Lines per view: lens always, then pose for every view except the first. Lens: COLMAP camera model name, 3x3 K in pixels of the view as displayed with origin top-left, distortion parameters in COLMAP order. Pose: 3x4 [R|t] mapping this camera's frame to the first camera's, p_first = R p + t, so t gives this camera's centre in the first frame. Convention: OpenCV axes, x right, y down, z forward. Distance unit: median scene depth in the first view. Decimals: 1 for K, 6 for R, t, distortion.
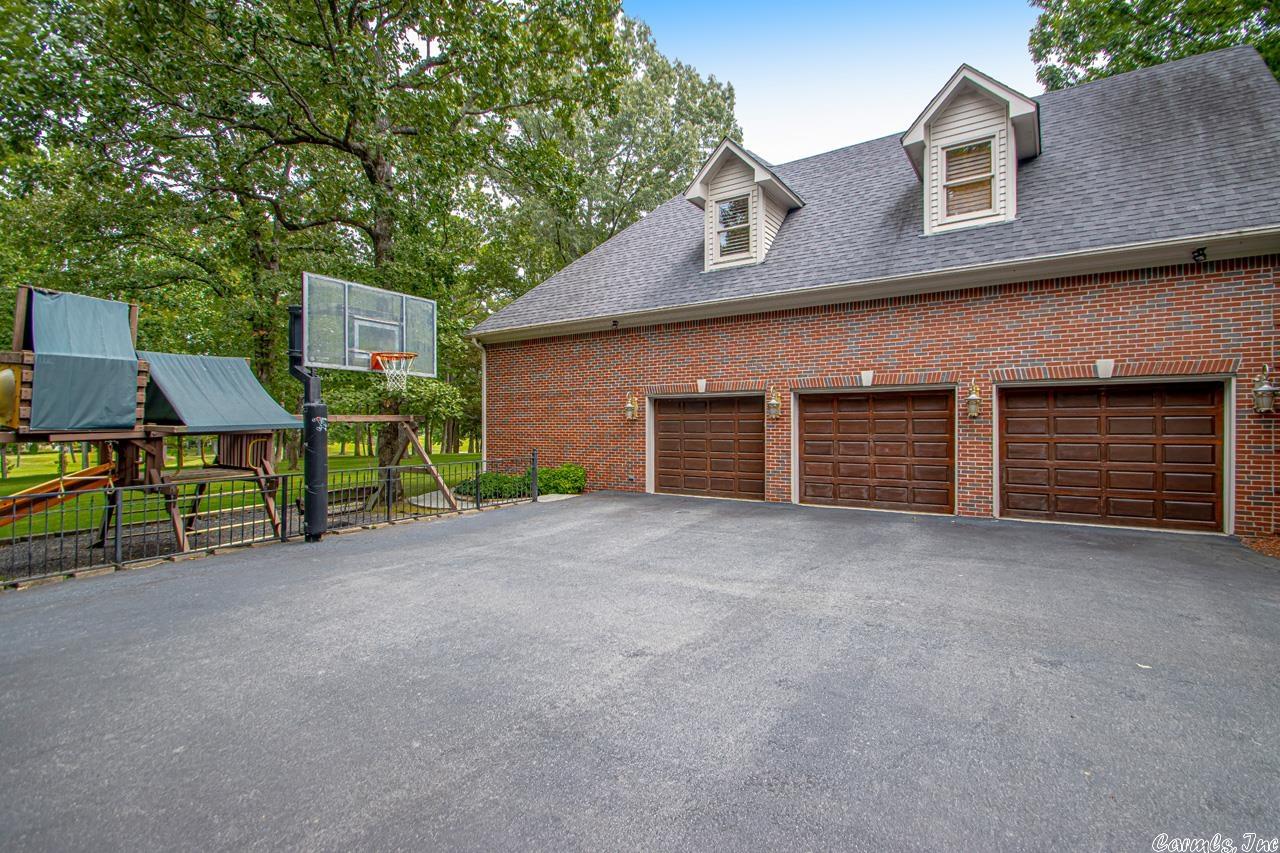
lens RADIAL K [[600.7, 0, 651.9], [0, 600.7, 427.1], [0, 0, 1]] dist [0.015400, -0.016207]
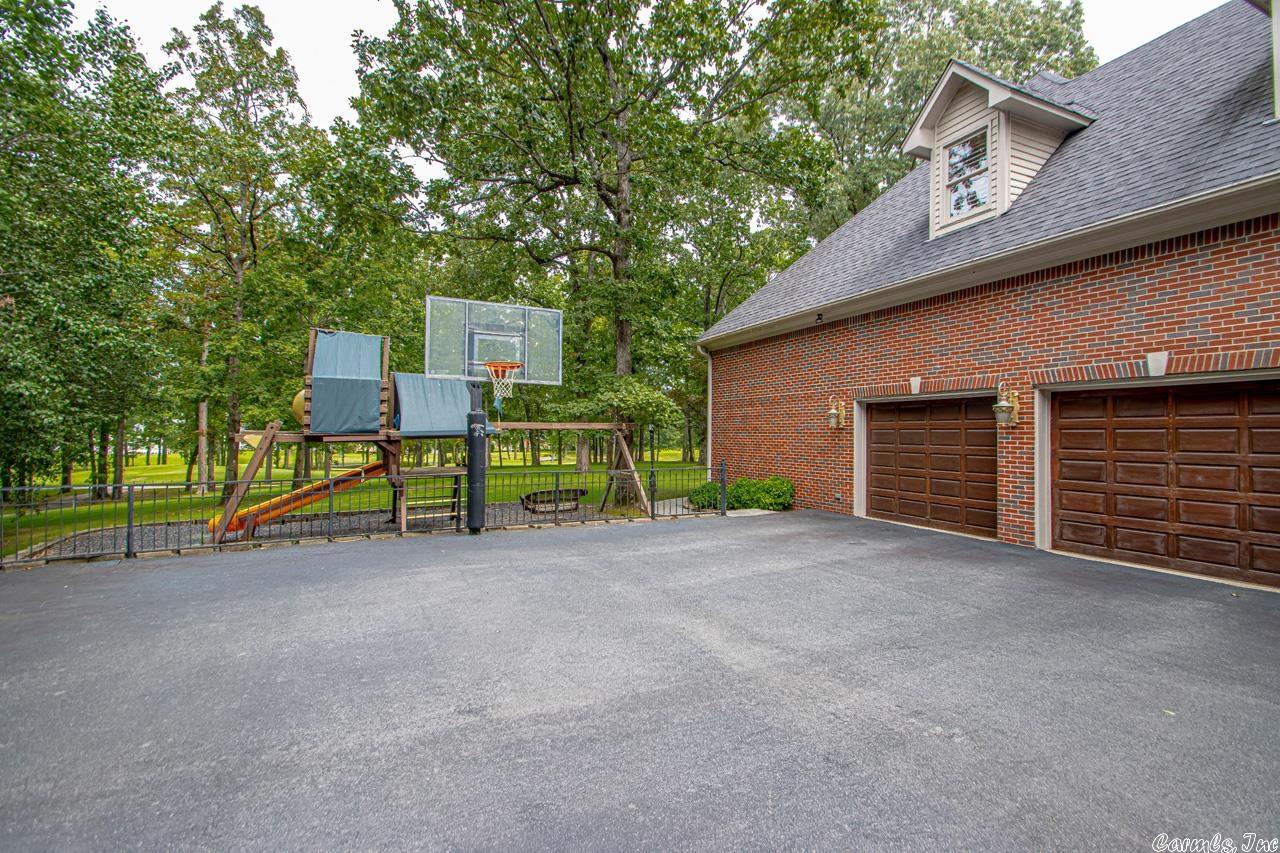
lens RADIAL K [[600.7, 0, 639.4], [0, 600.7, 431.9], [0, 0, 1]] dist [0.015400, -0.016207]
pose [[0.843707, 0.007245, -0.536755, 0.245355], [-0.011661, 0.999920, -0.004833, 0.000119], [0.536677, 0.010337, 0.843724, 0.174800]]
